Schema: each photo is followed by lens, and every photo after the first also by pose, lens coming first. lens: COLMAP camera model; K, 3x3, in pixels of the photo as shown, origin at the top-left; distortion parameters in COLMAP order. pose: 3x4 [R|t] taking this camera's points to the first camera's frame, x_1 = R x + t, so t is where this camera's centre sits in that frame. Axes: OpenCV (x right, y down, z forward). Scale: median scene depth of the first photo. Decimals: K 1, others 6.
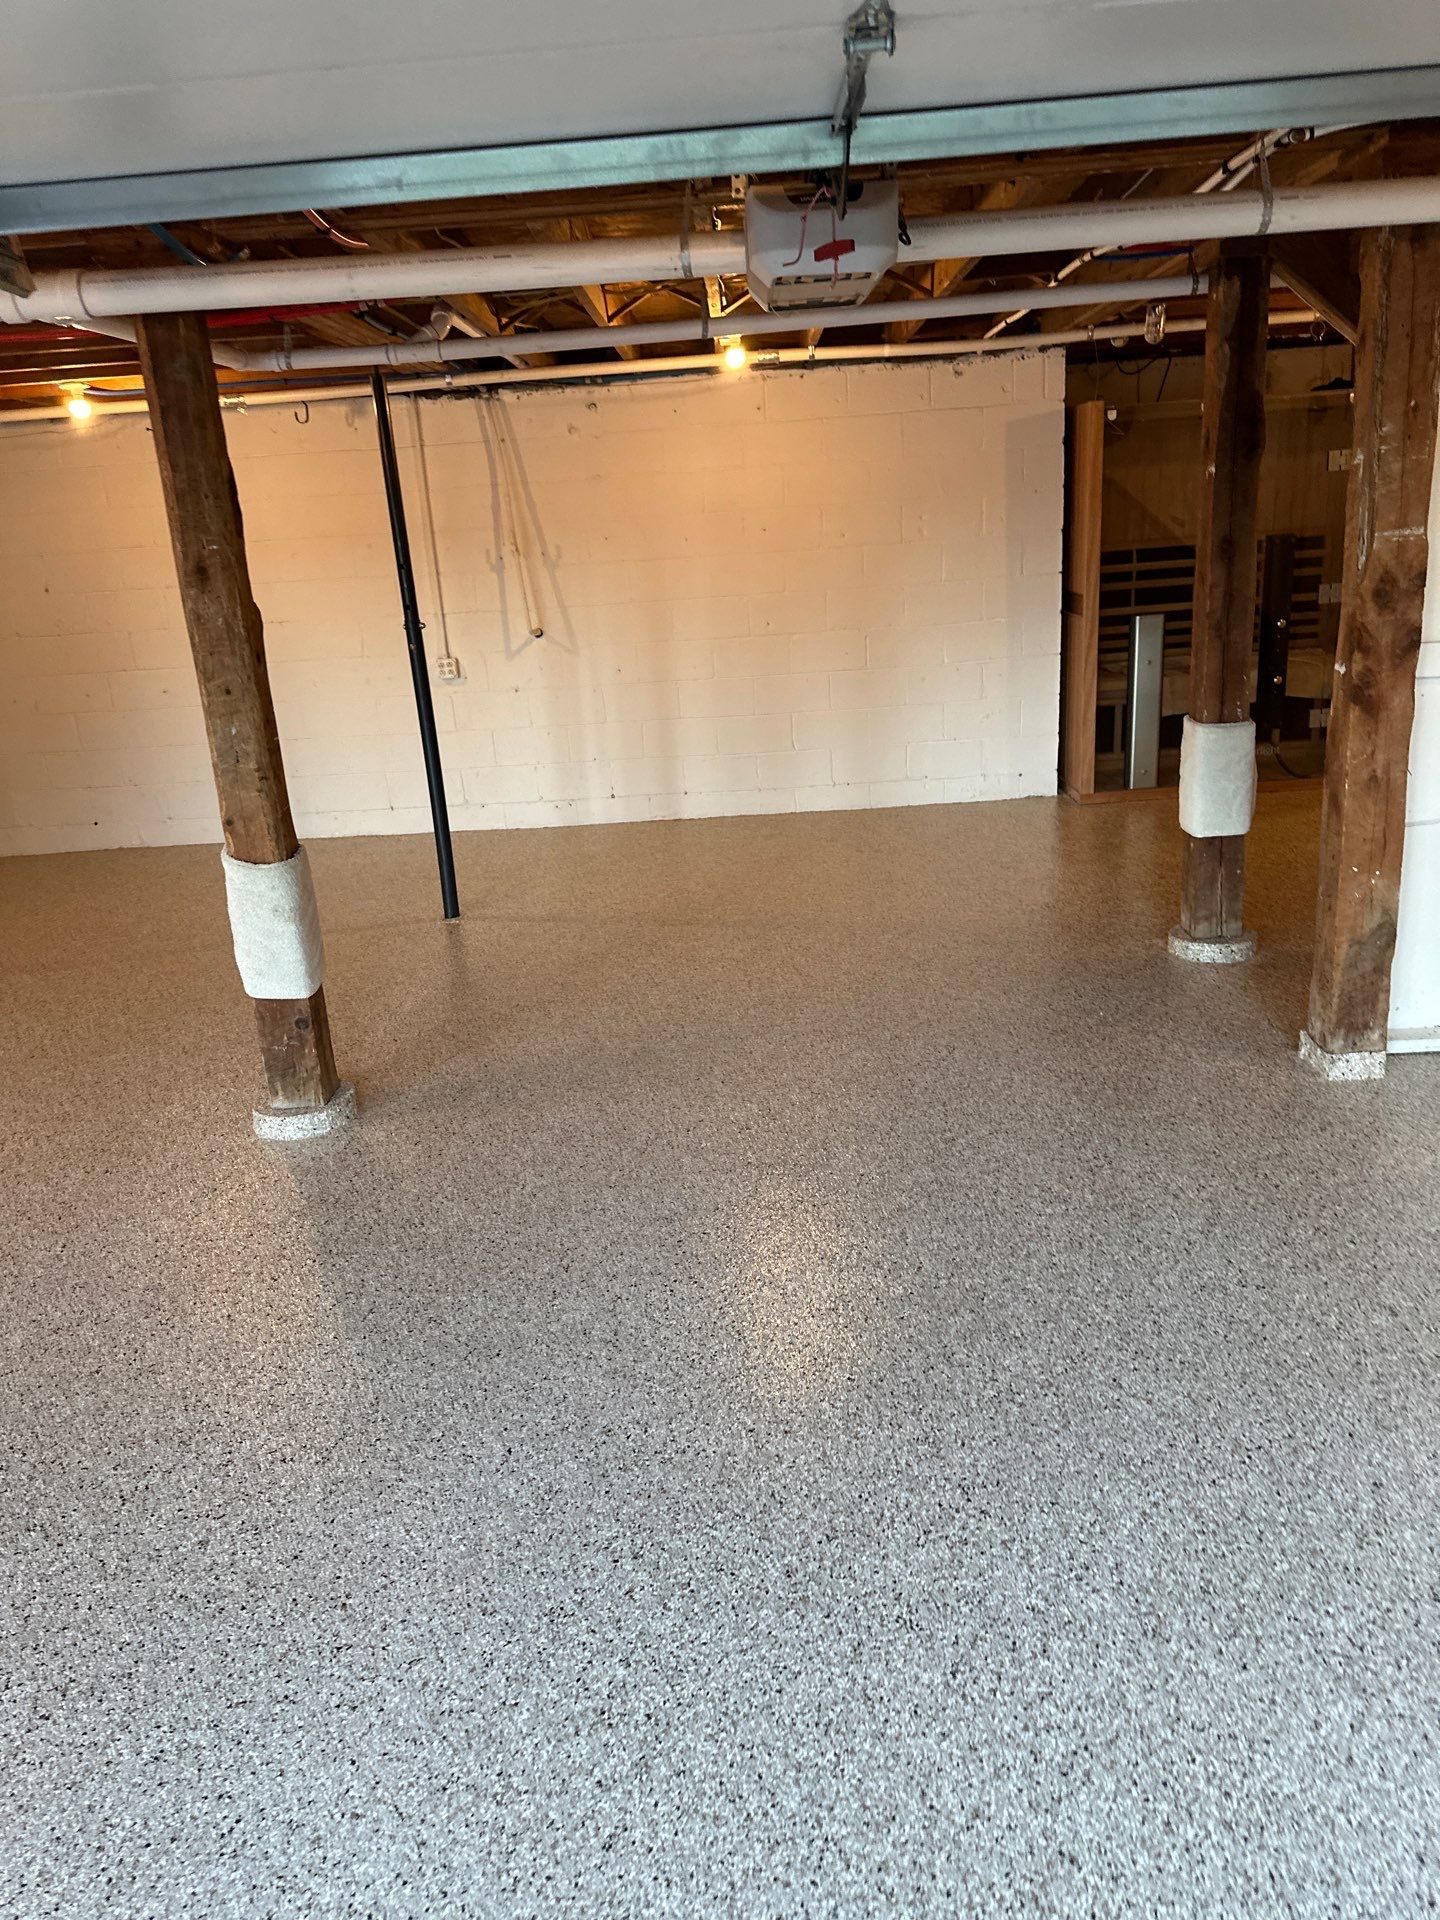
lens RADIAL K [[1343.8, 0, 707.4], [0, 1343.8, 959.8], [0, 0, 1]] dist [0.052913, -0.067754]
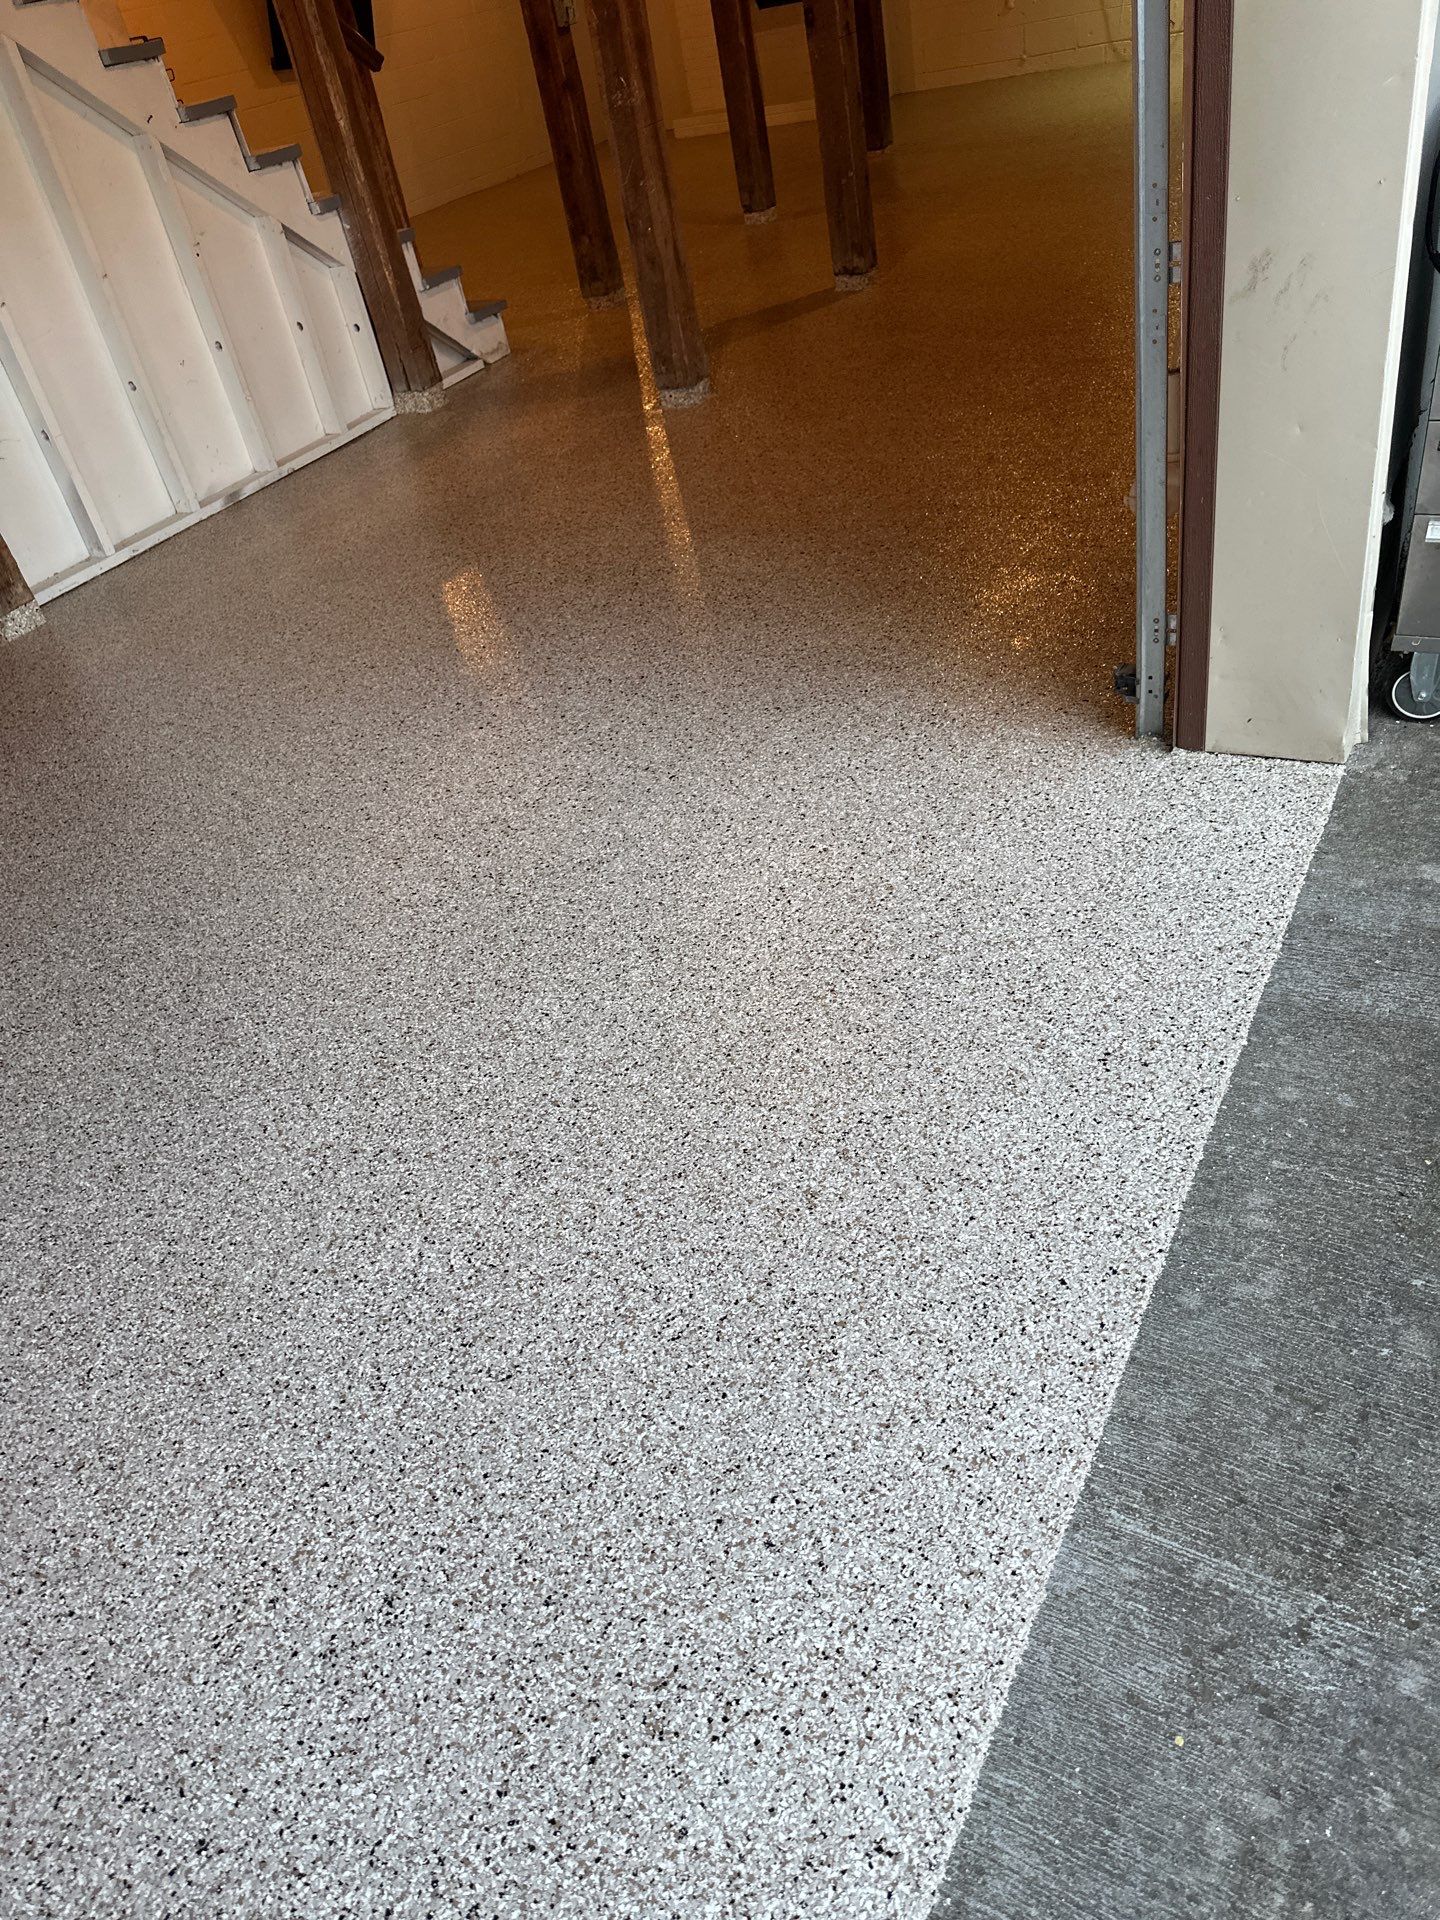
lens RADIAL K [[1343.8, 0, 713.2], [0, 1343.8, 976.7], [0, 0, 1]] dist [0.052913, -0.067754]
pose [[0.470173, -0.548580, 0.691374, -0.211715], [0.404853, 0.830137, 0.383361, 0.126402], [-0.784240, 0.099659, 0.612402, -0.140741]]
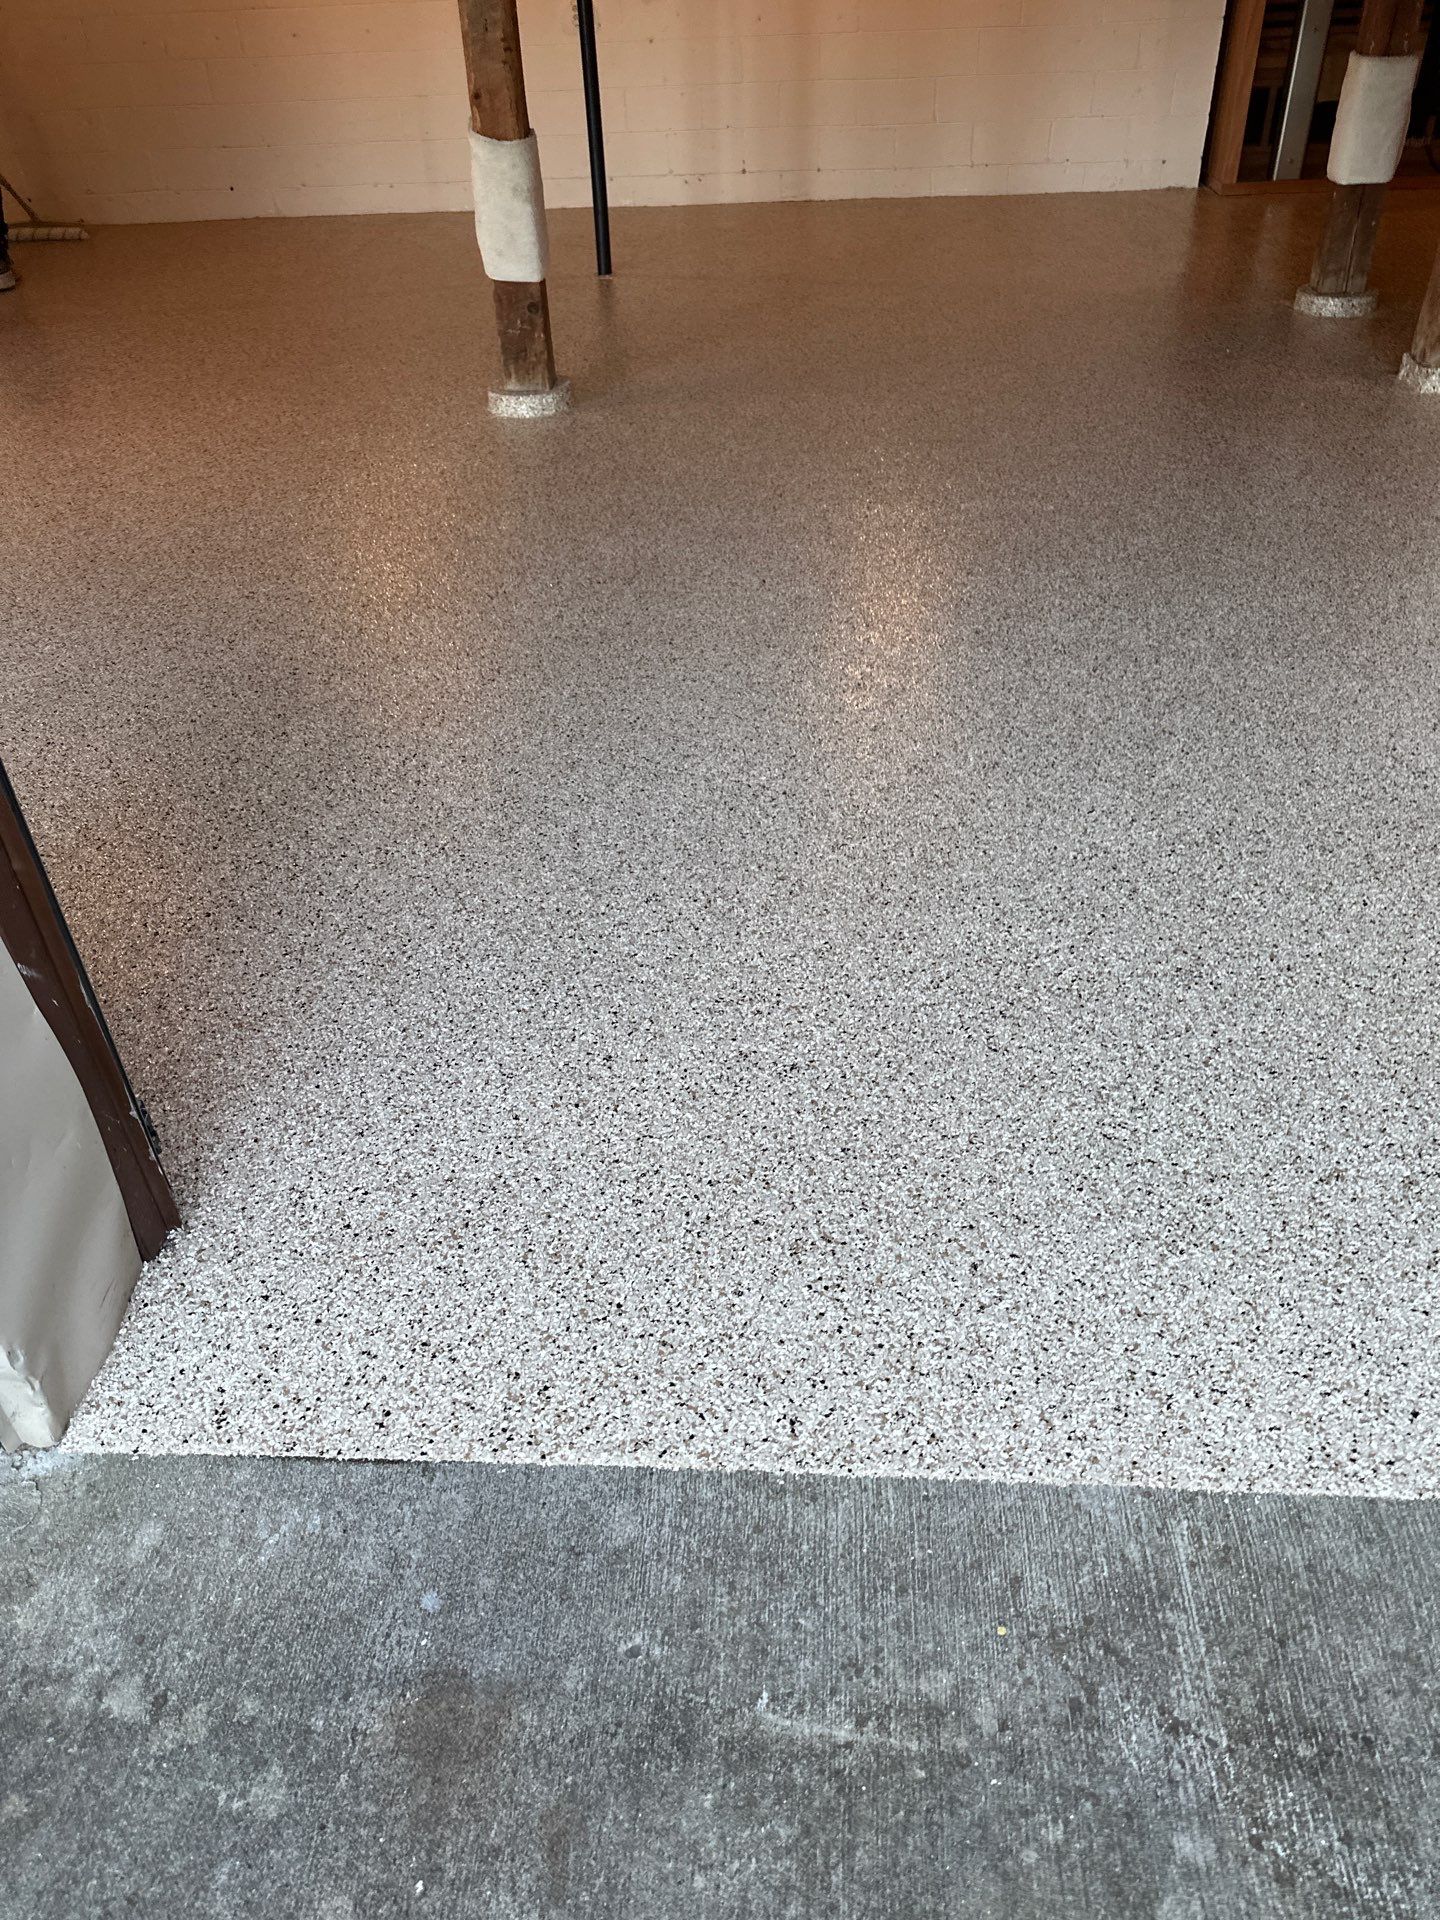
lens RADIAL K [[1369.8, 0, 715.7], [0, 1369.8, 925.0], [0, 0, 1]] dist [0.072551, -0.055736]
pose [[0.998783, 0.048326, -0.009897, -0.110020], [-0.042869, 0.949588, 0.310555, 0.176418], [0.024406, -0.309752, 0.950504, -0.291108]]
